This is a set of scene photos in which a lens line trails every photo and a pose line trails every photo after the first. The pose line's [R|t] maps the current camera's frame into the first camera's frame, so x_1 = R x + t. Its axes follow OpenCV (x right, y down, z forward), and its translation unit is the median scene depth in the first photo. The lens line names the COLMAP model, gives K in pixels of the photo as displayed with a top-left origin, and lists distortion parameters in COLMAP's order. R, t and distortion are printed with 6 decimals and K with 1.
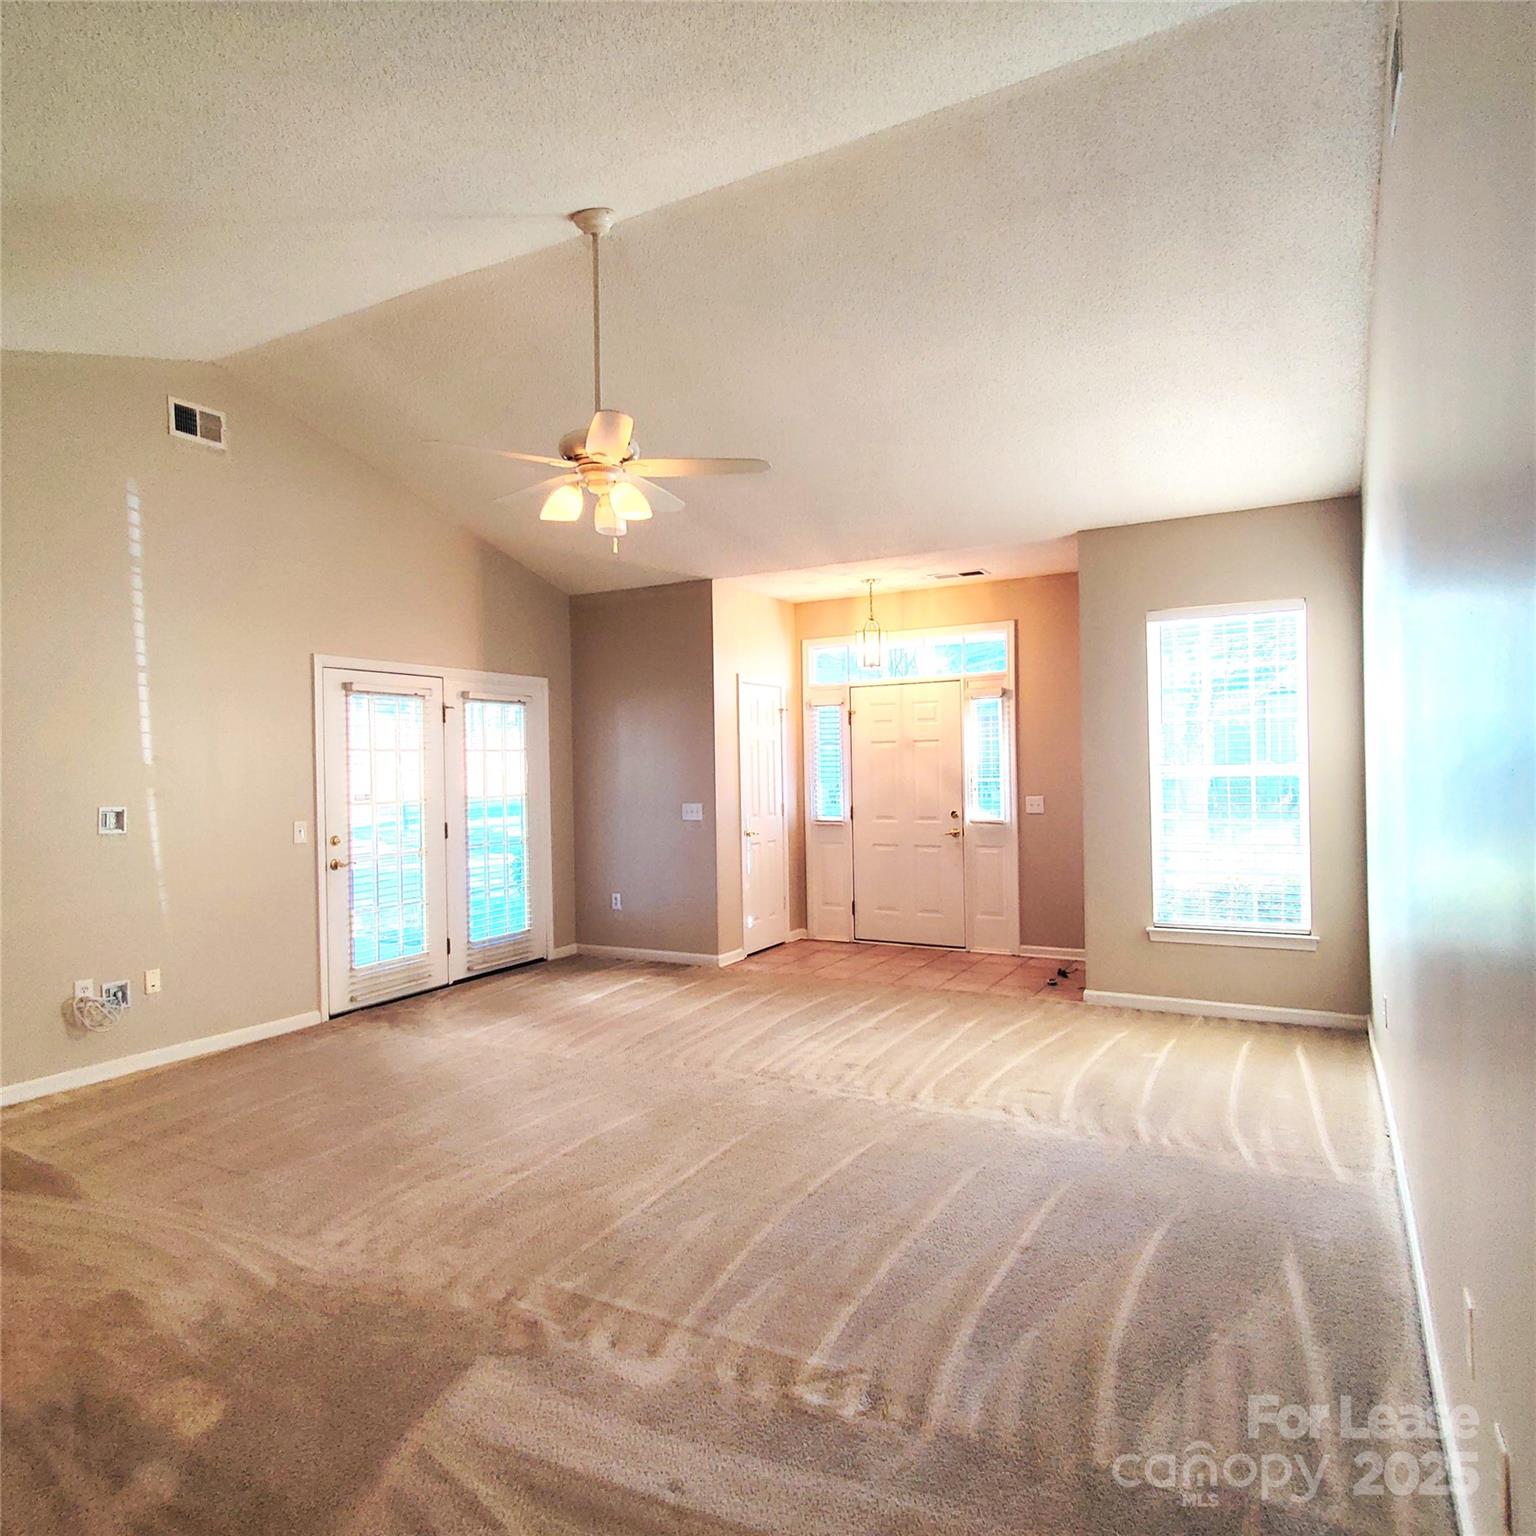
lens RADIAL K [[1013.3, 0, 762.3], [0, 1013.3, 773.6], [0, 0, 1]] dist [0.003931, -0.001919]
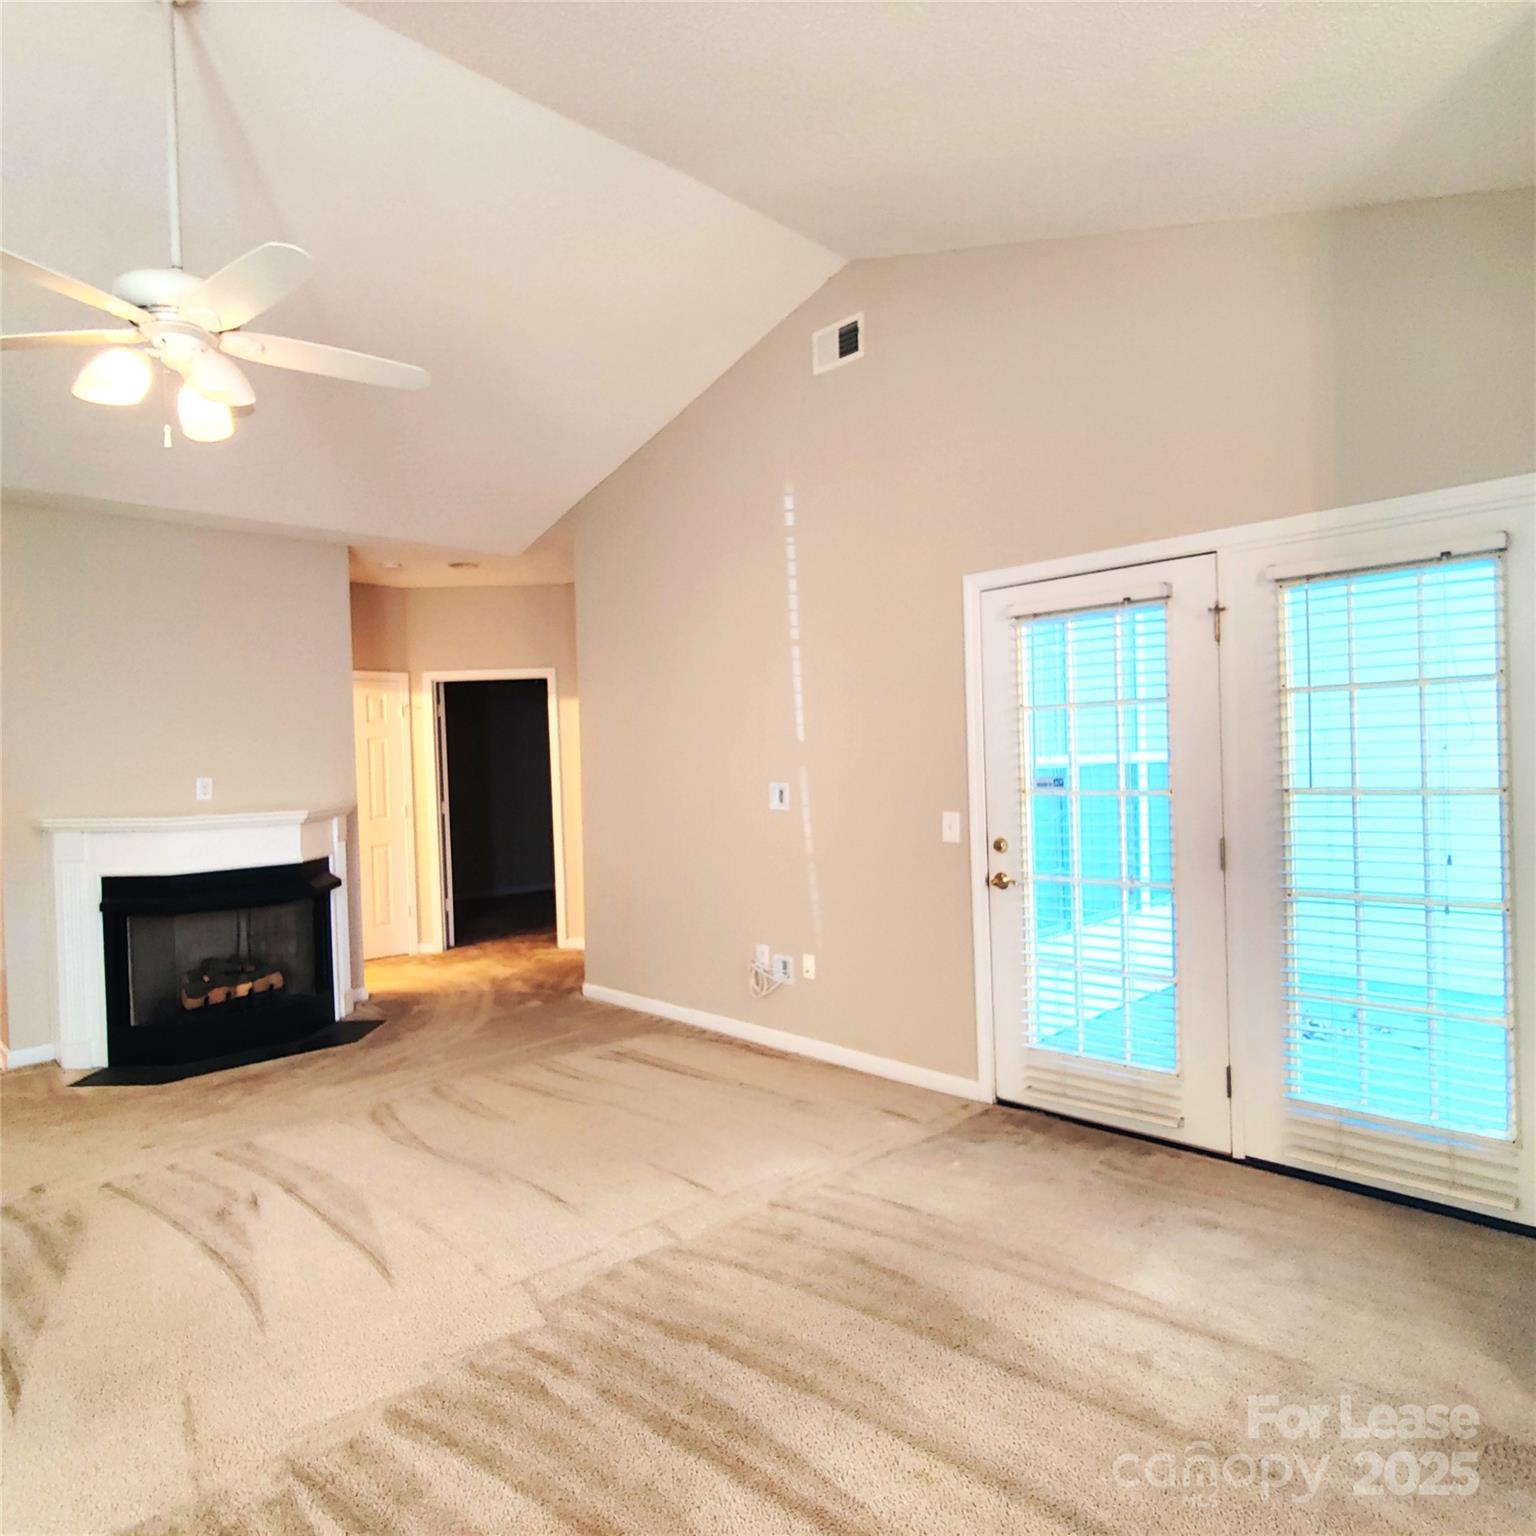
lens RADIAL K [[1013.3, 0, 762.3], [0, 1013.3, 773.6], [0, 0, 1]] dist [0.003931, -0.001919]
pose [[-0.284167, 0.040305, -0.957927, 0.306090], [0.031458, 0.998970, 0.032700, -0.011075], [0.958259, -0.020843, -0.285142, 1.185801]]
